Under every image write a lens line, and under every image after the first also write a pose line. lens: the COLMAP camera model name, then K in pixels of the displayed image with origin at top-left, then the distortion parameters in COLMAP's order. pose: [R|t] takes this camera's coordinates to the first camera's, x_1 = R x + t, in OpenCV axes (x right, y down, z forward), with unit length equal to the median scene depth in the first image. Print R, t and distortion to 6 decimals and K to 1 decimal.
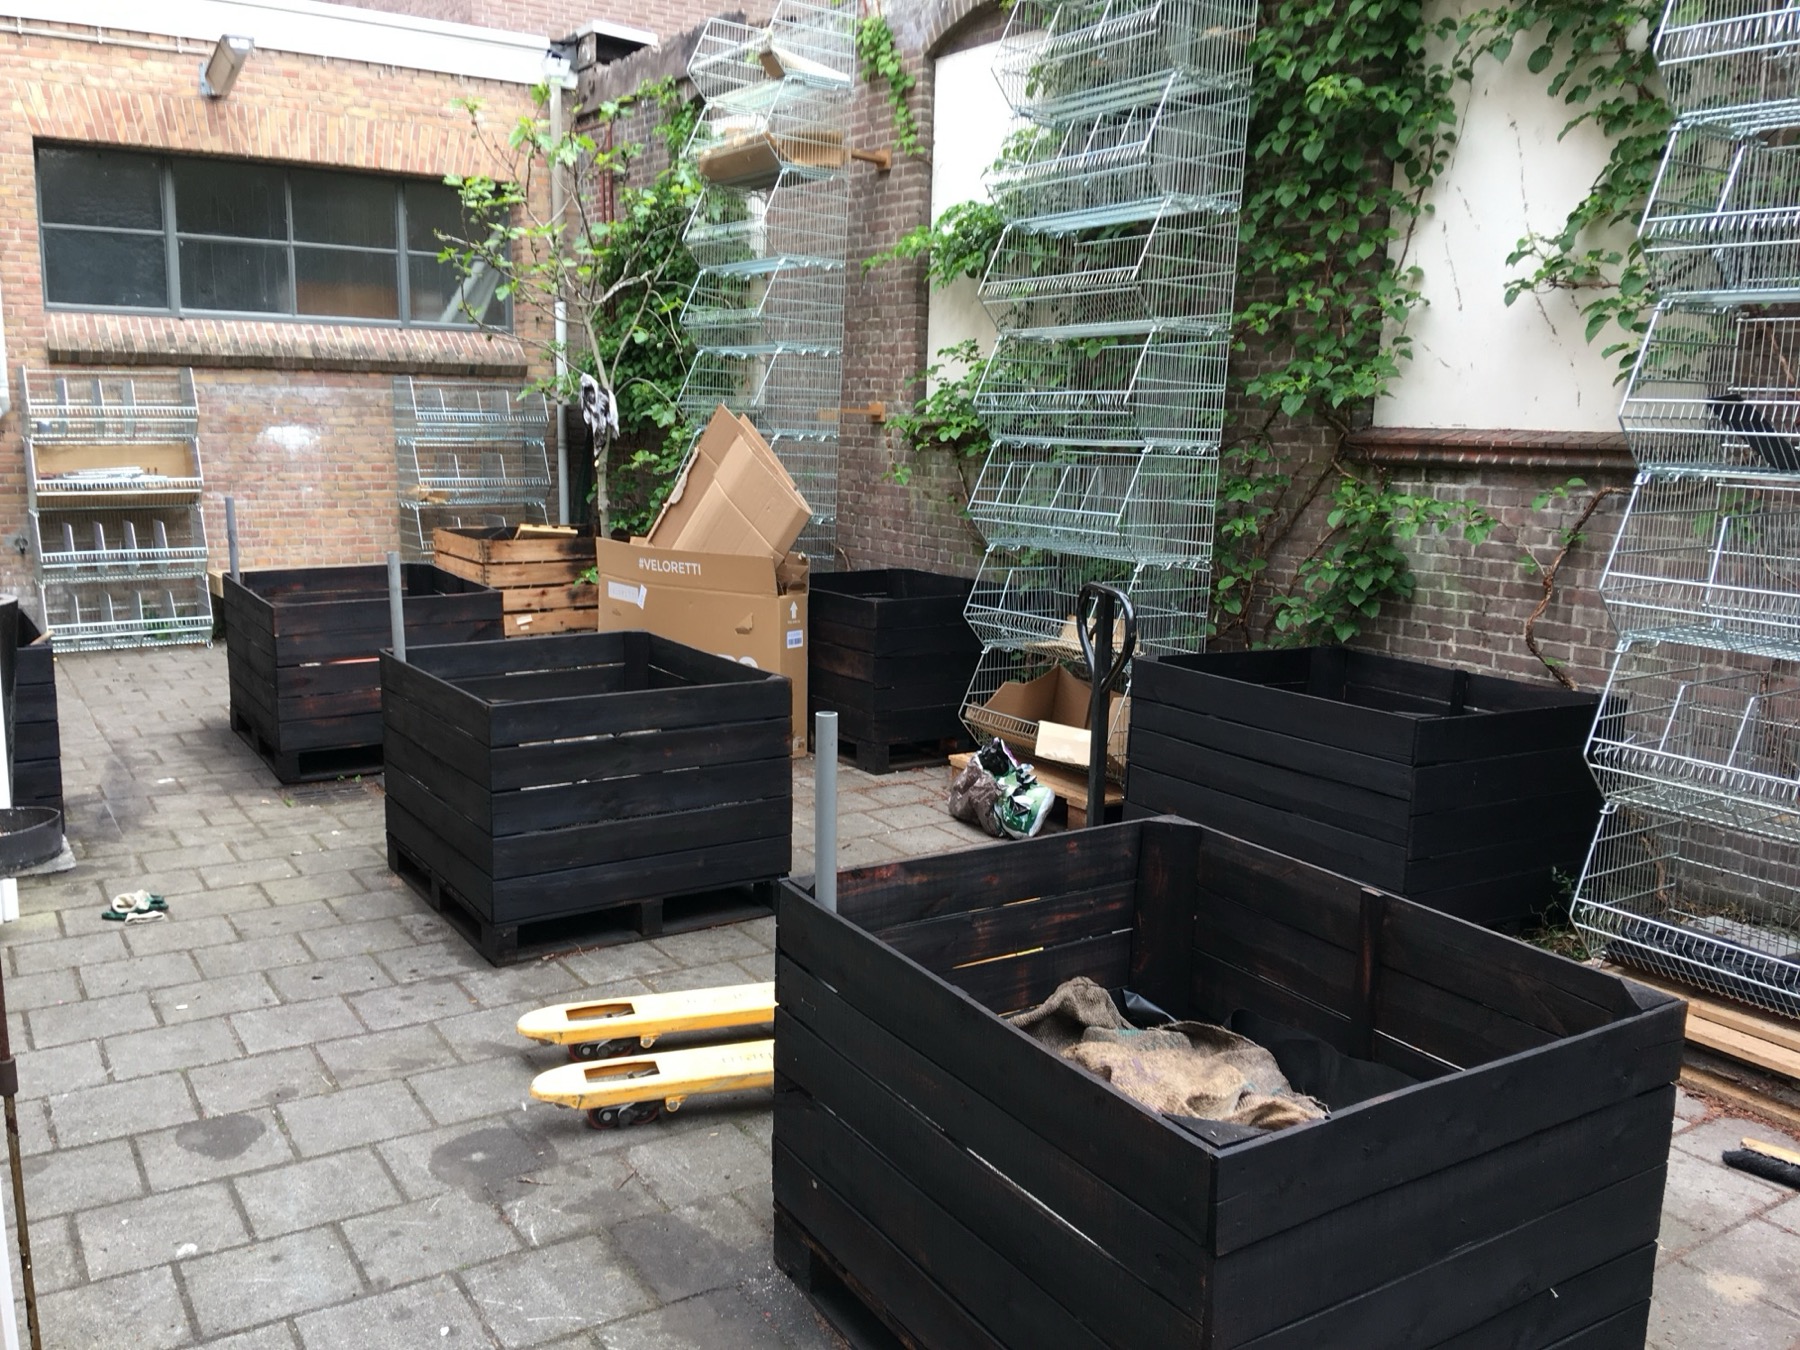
lens RADIAL K [[1520.7, 0, 970.5], [0, 1520.7, 676.1], [0, 0, 1]] dist [0.026758, -0.085636]
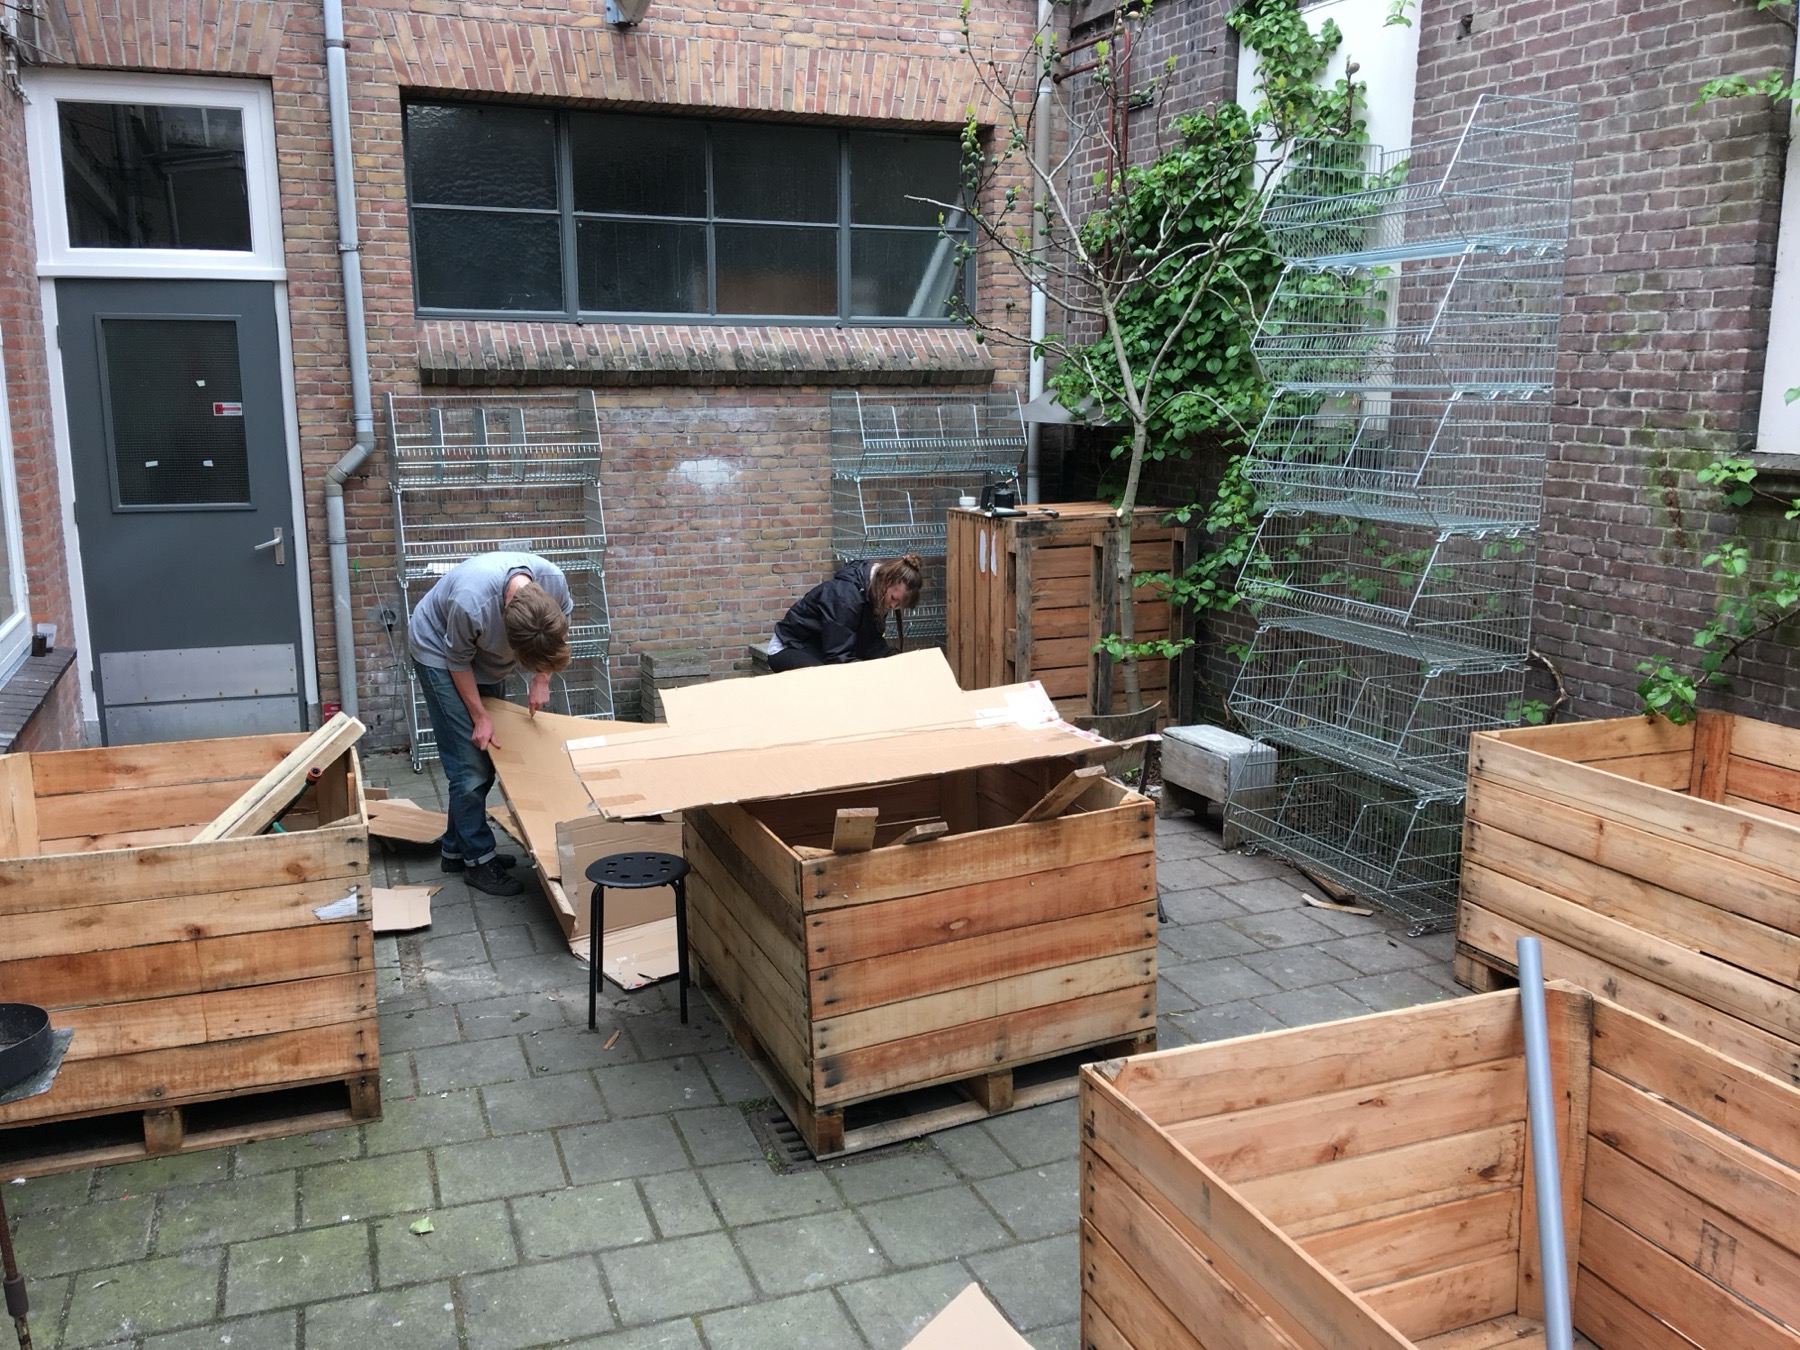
lens RADIAL K [[1520.7, 0, 897.1], [0, 1520.7, 683.5], [0, 0, 1]] dist [0.026758, -0.085636]
pose [[0.969434, 0.023988, -0.244176, -0.167066], [-0.018455, 0.999519, 0.024923, -0.073796], [0.244656, -0.019655, 0.969411, 0.282085]]
